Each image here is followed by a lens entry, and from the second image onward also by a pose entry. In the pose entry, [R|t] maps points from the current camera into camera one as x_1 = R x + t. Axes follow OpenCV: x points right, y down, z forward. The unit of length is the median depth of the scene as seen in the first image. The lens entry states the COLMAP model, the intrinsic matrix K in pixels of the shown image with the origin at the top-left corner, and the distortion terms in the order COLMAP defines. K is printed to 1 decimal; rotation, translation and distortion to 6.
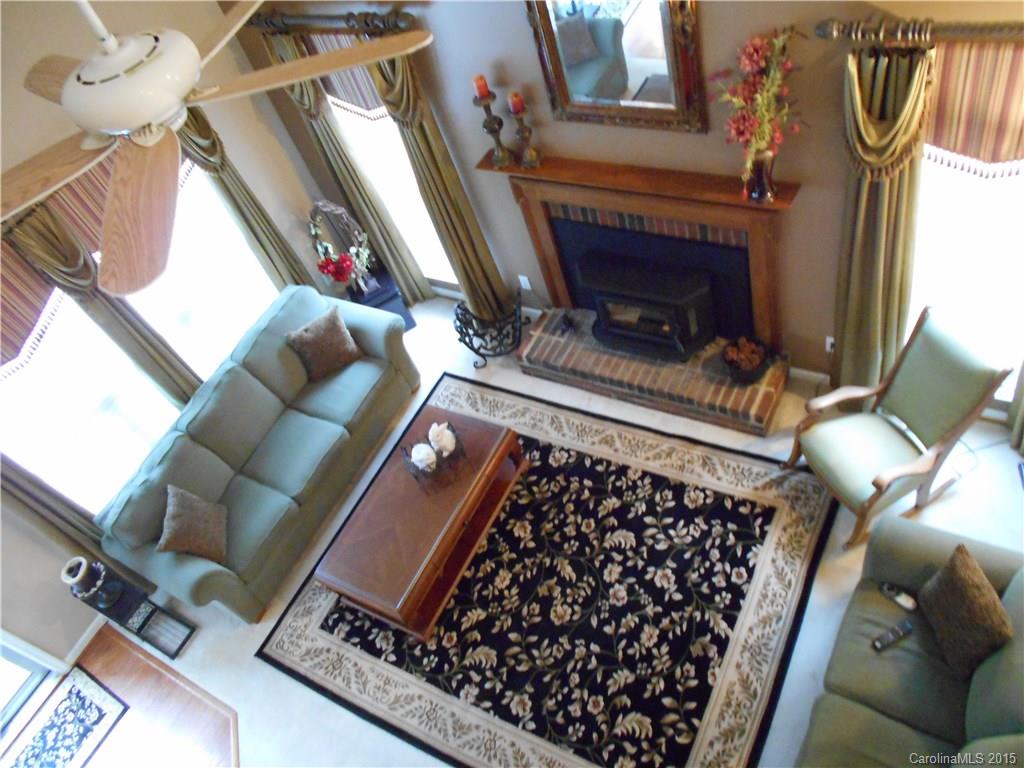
lens RADIAL K [[782.0, 0, 512.7], [0, 782.0, 398.3], [0, 0, 1]] dist [0.000446, 0.002324]
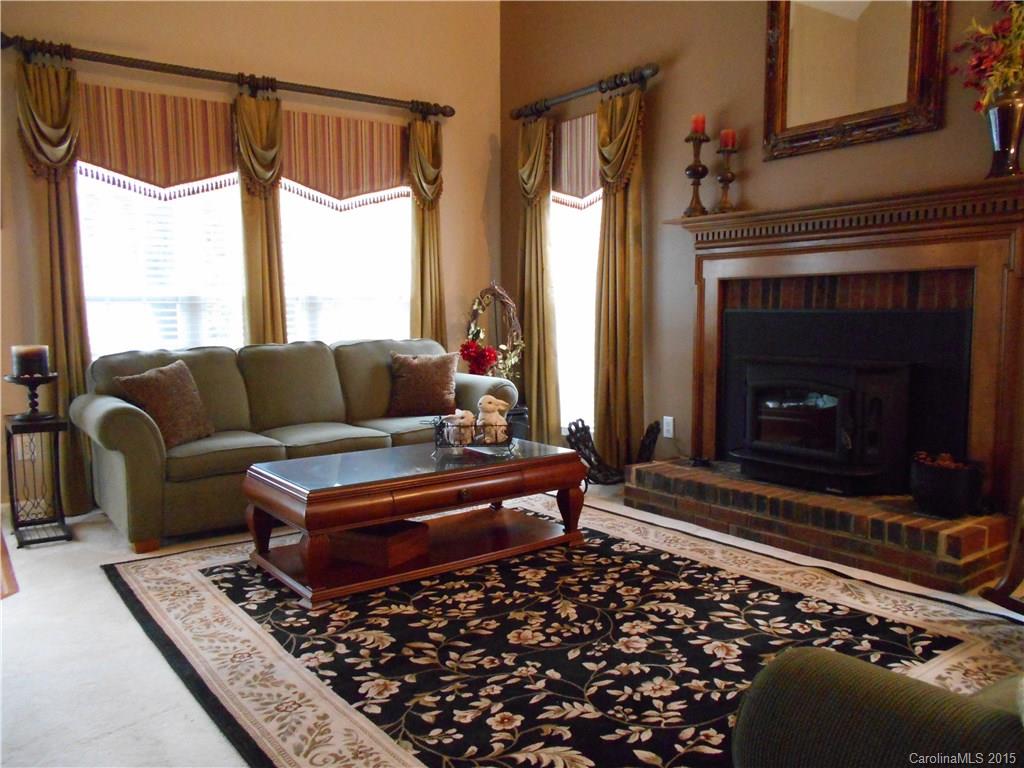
lens RADIAL K [[790.0, 0, 512.0], [0, 790.0, 384.0], [0, 0, 1]] dist [-0.000934, 0.000411]
pose [[0.885582, 0.274422, -0.374749, 0.215809], [-0.454766, 0.676436, -0.579329, 0.483741], [0.094513, 0.683467, 0.723837, 0.446949]]
